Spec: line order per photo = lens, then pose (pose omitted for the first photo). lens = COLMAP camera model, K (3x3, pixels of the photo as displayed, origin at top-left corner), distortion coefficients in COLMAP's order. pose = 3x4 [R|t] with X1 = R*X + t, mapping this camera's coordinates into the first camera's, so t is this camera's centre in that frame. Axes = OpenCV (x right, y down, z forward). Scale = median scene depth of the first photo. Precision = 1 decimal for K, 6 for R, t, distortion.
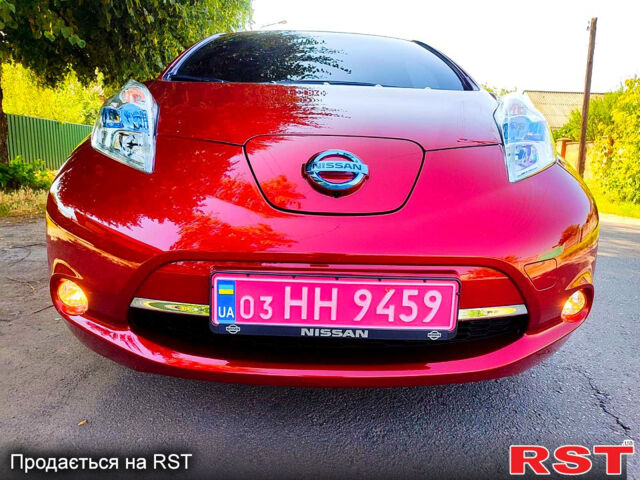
lens RADIAL K [[469.4, 0, 320.0], [0, 469.4, 240.0], [0, 0, 1]] dist [0.002466, -0.002908]
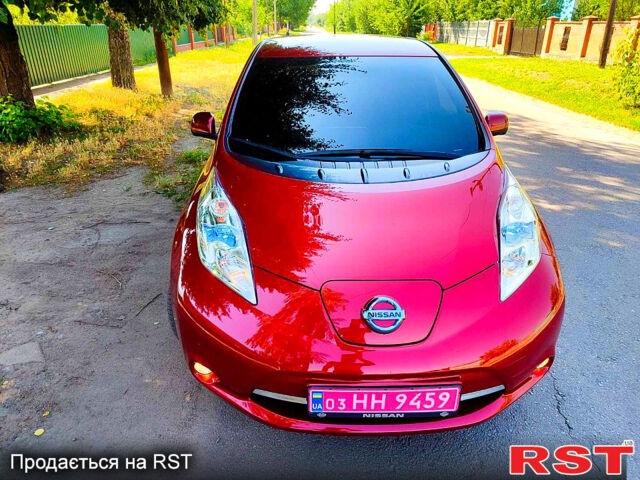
lens RADIAL K [[469.4, 0, 320.0], [0, 469.4, 240.0], [0, 0, 1]] dist [0.002466, -0.002908]
pose [[0.999364, -0.026720, -0.023625, -0.135448], [0.031924, 0.965500, 0.258440, -0.827123], [0.015904, -0.259030, 0.965738, -0.429893]]
